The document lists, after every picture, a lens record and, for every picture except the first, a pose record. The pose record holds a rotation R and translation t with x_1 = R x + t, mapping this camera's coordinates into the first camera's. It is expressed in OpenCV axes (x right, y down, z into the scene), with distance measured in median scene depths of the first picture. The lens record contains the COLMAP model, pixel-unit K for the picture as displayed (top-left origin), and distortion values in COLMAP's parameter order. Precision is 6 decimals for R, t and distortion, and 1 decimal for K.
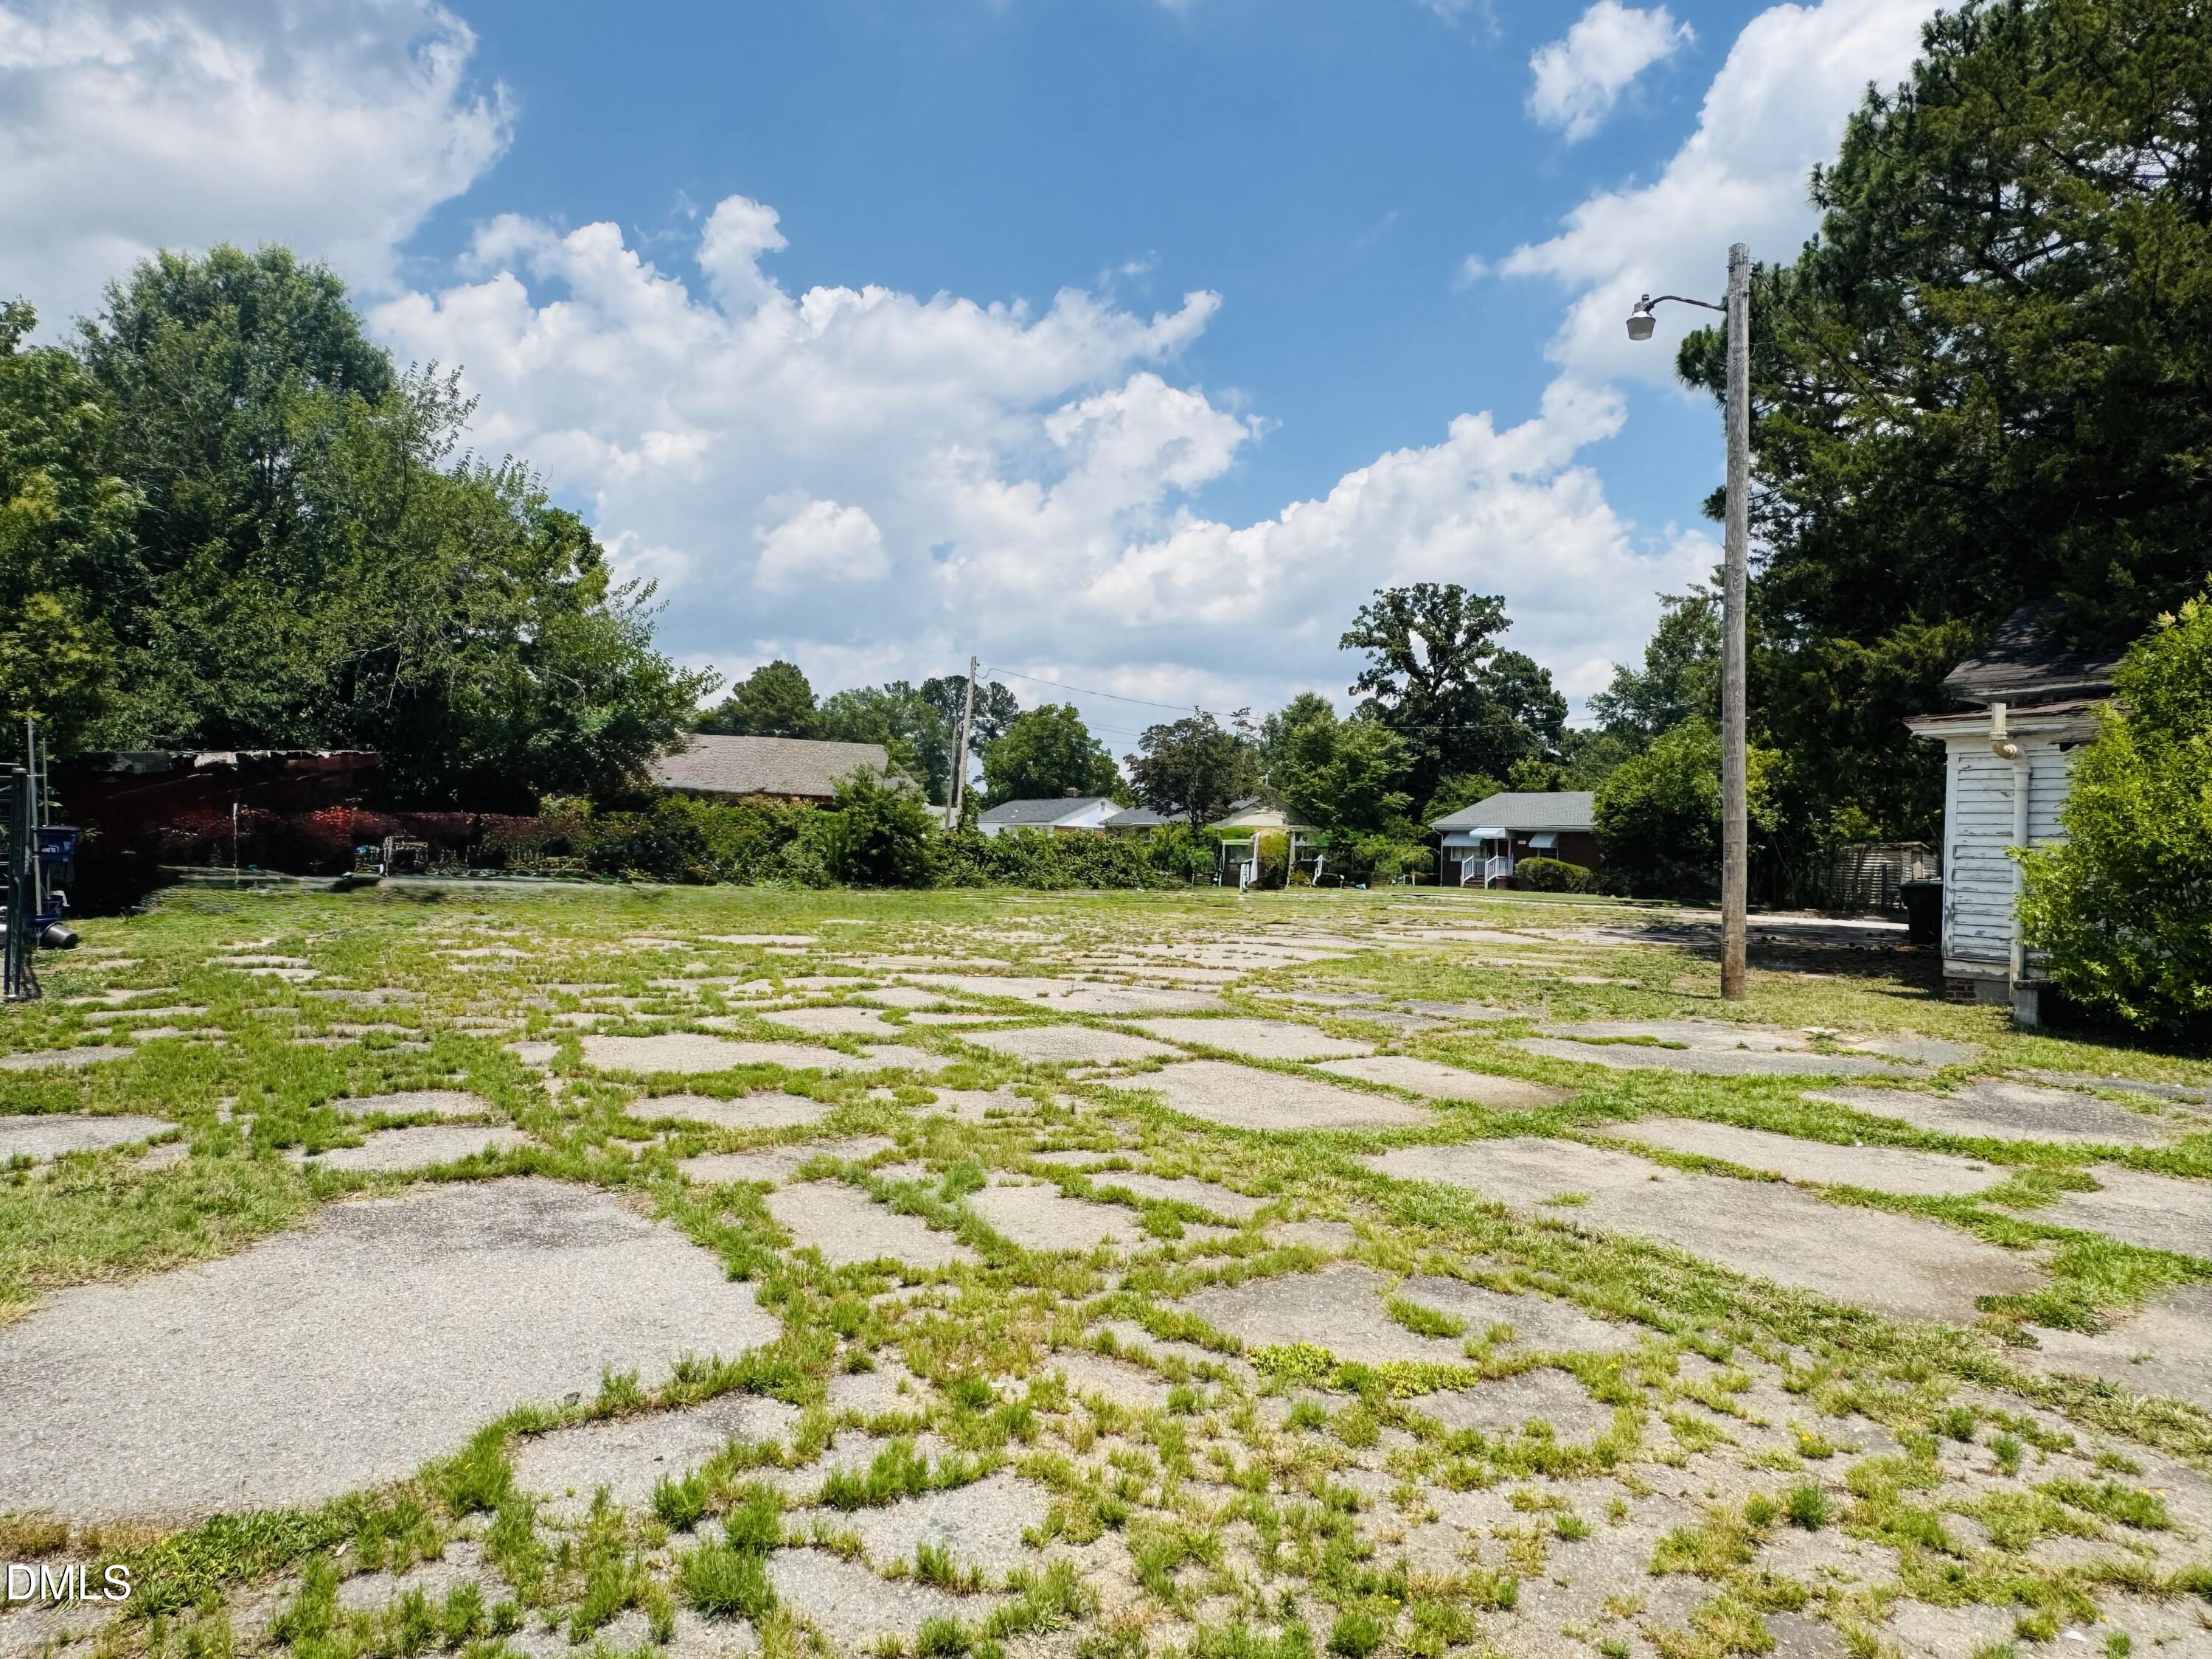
lens RADIAL K [[1492.4, 0, 1104.6], [0, 1492.4, 813.2], [0, 0, 1]] dist [0.005198, 0.004189]
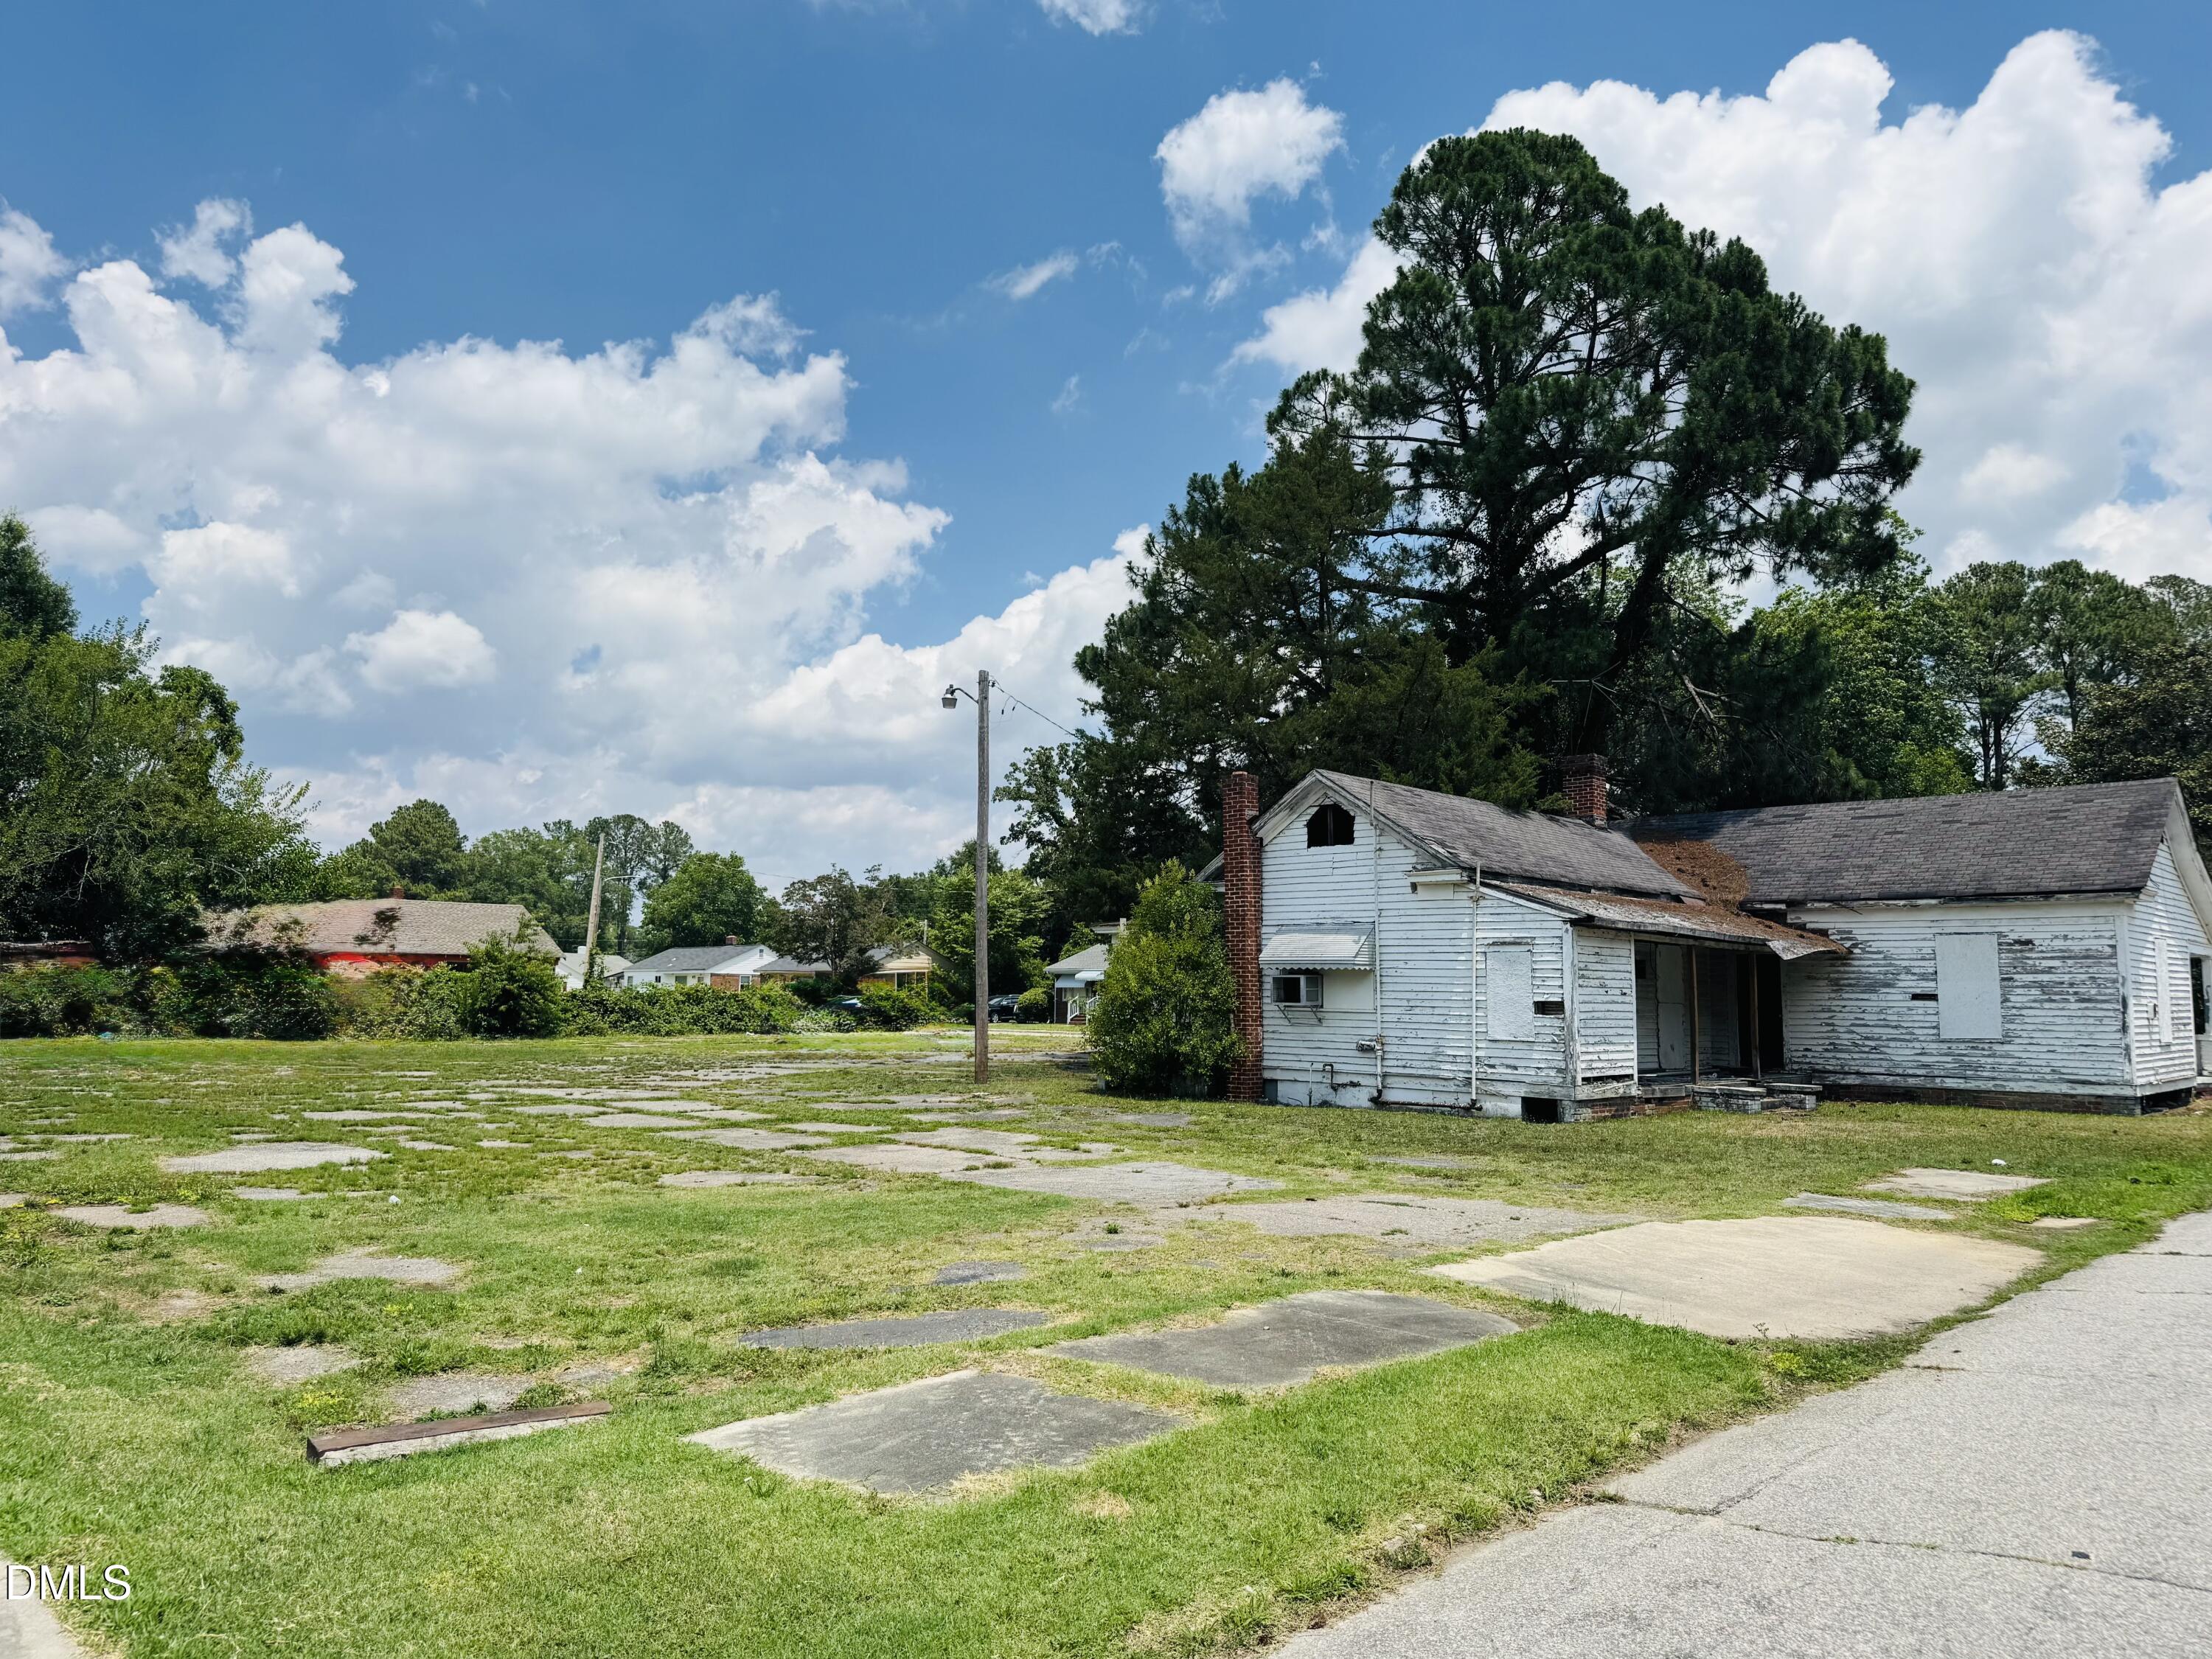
lens RADIAL K [[1545.9, 0, 1175.6], [0, 1545.9, 789.4], [0, 0, 1]] dist [0.000650, -0.000643]
pose [[0.971688, 0.008265, 0.236122, 0.029261], [0.016323, 0.994652, -0.101988, -0.004780], [-0.235702, 0.102955, 0.966356, -0.129115]]
